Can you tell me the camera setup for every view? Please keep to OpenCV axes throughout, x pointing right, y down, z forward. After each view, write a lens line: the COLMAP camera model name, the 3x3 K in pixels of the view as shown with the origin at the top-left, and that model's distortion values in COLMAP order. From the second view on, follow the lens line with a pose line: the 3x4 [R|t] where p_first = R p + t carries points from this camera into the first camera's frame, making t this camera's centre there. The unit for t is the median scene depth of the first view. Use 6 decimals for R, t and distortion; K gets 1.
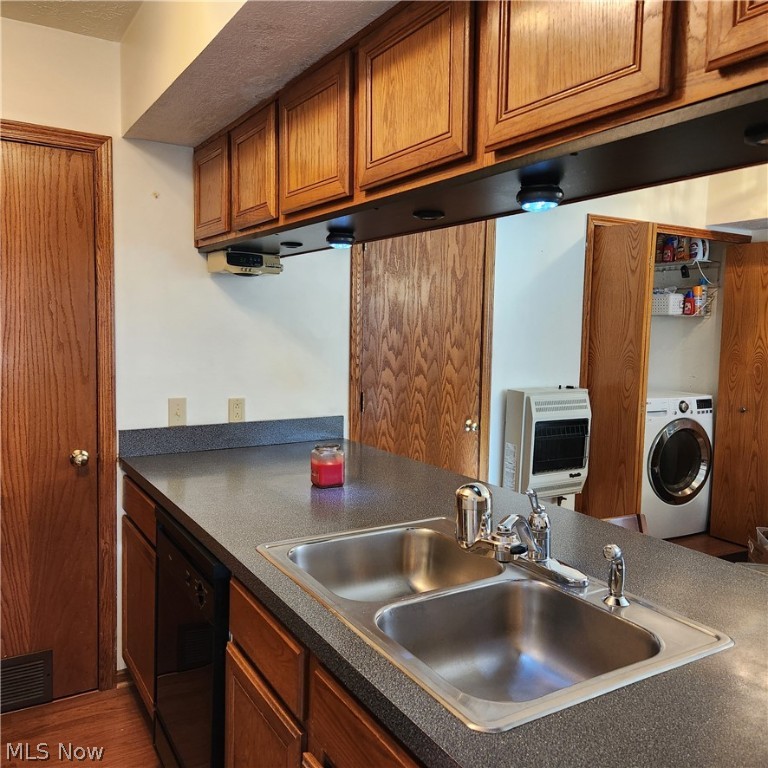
lens RADIAL K [[682.3, 0, 387.7], [0, 682.3, 365.1], [0, 0, 1]] dist [0.053881, -0.015288]
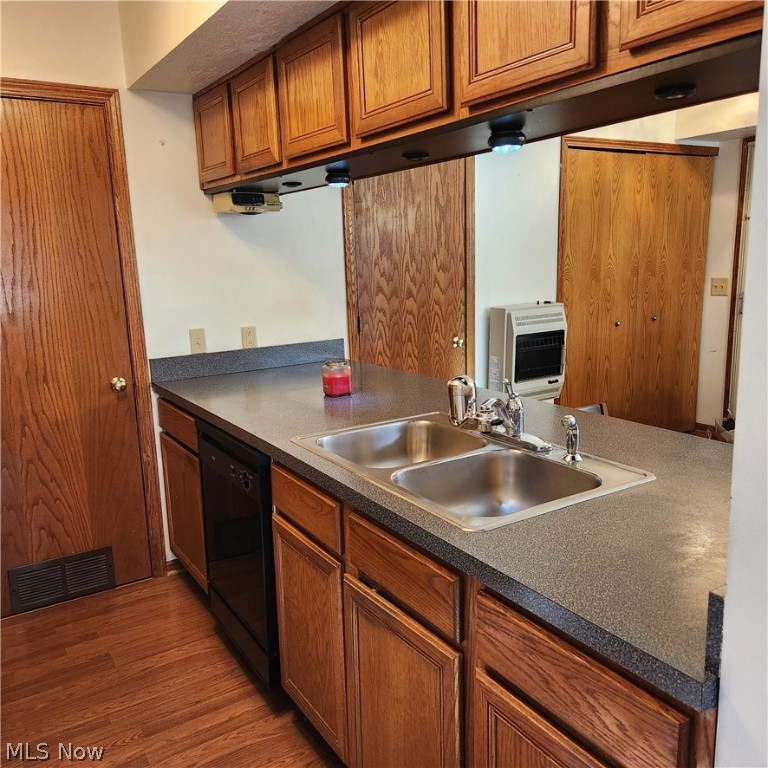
lens RADIAL K [[688.1, 0, 384.0], [0, 688.1, 384.0], [0, 0, 1]] dist [0.081622, -0.102440]
pose [[0.998528, -0.053186, 0.010600, -0.019007], [0.051371, 0.990257, 0.129429, 0.007647], [-0.017381, -0.128694, 0.991532, -0.159238]]
